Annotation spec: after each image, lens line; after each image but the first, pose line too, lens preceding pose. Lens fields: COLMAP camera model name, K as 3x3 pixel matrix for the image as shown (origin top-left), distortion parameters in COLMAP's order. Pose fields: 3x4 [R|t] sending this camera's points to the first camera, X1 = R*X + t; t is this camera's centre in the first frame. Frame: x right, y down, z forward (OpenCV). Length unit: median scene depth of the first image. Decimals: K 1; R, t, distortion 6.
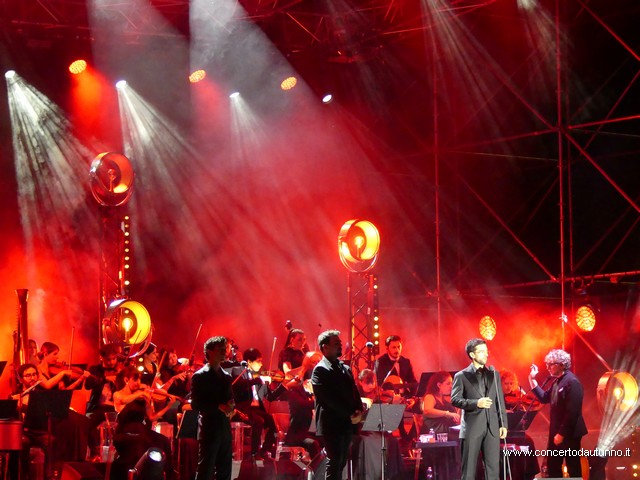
lens RADIAL K [[2888.4, 0, 320.0], [0, 2888.4, 240.0], [0, 0, 1]] dist [-0.560247, 1.932239]
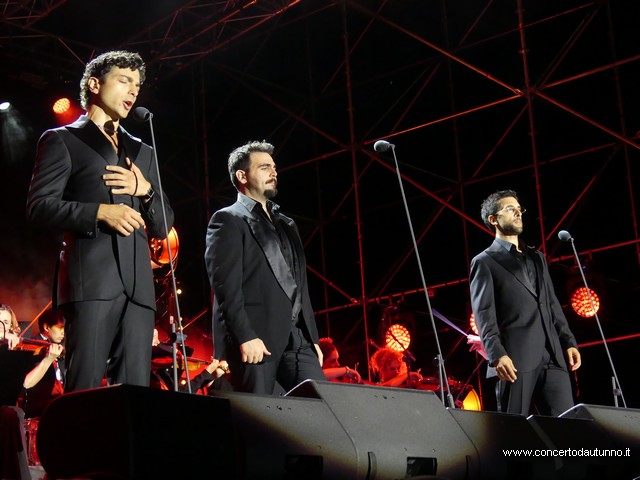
lens RADIAL K [[1359.1, 0, 320.0], [0, 1359.1, 240.0], [0, 0, 1]] dist [-0.032619, 0.030194]
pose [[0.975091, 0.005795, 0.221731, -0.027744], [0.029584, 0.987329, -0.155904, 0.063009], [-0.219825, 0.158581, 0.962564, 0.582934]]
